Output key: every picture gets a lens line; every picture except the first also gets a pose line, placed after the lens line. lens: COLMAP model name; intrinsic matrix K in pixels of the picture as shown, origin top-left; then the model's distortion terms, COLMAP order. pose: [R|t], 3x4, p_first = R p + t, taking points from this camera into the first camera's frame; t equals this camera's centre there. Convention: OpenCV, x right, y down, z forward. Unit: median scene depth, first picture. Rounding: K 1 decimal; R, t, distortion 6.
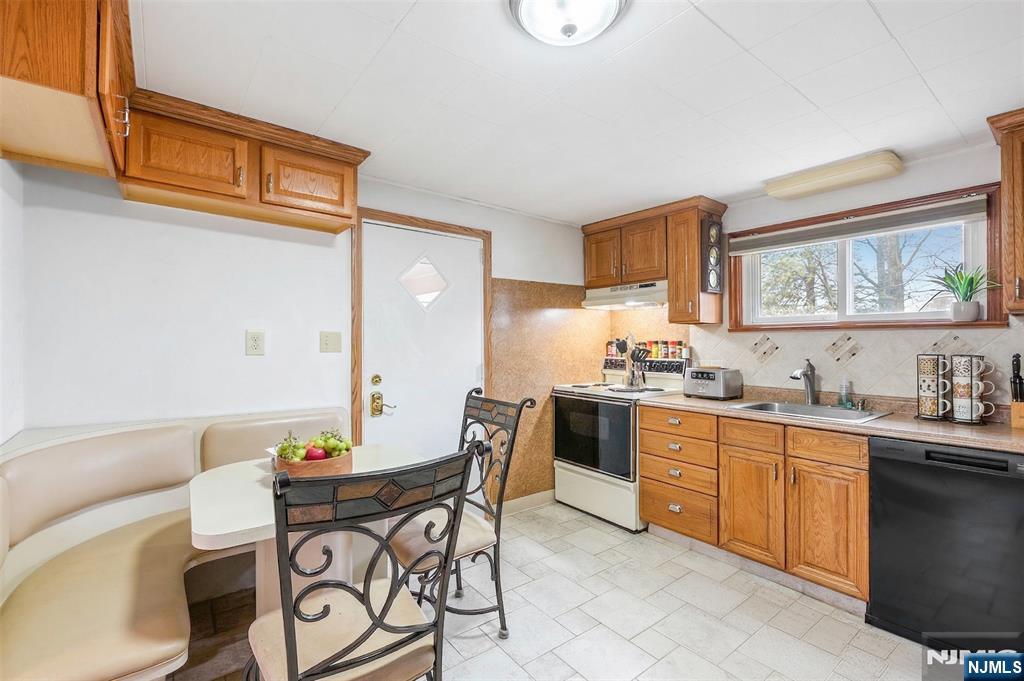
lens RADIAL K [[465.8, 0, 518.0], [0, 465.8, 343.7], [0, 0, 1]] dist [-0.008481, -0.001487]
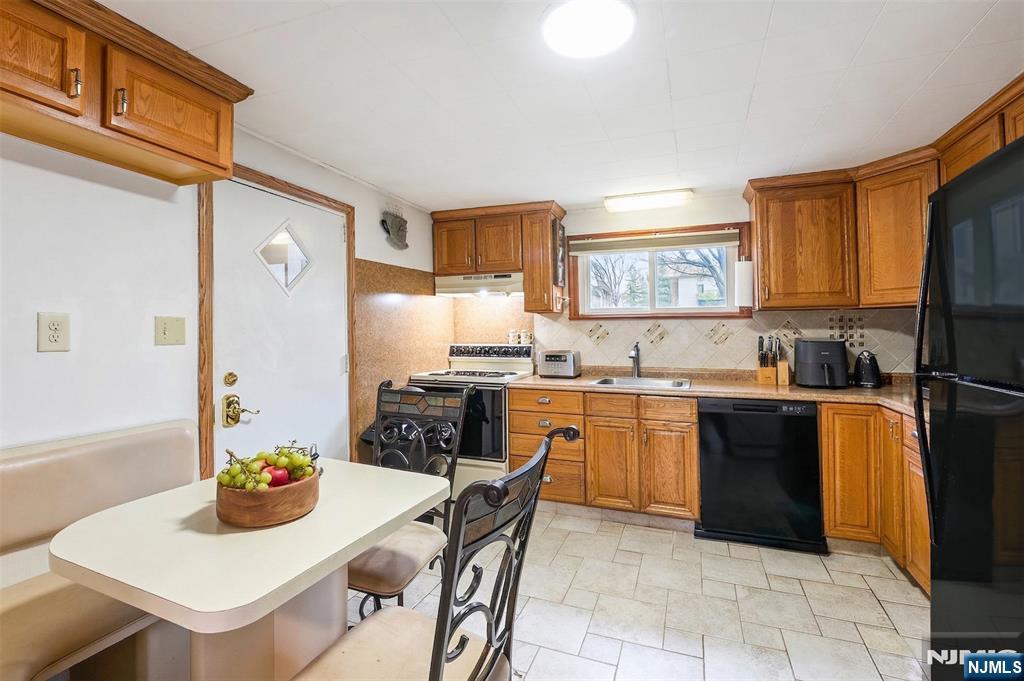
lens RADIAL K [[465.8, 0, 536.6], [0, 465.8, 320.9], [0, 0, 1]] dist [-0.008481, -0.001487]
pose [[0.844020, 0.005739, 0.536281, -0.267245], [0.005469, 0.999799, -0.019307, -0.001475], [-0.536284, 0.019229, 0.843819, 0.064800]]
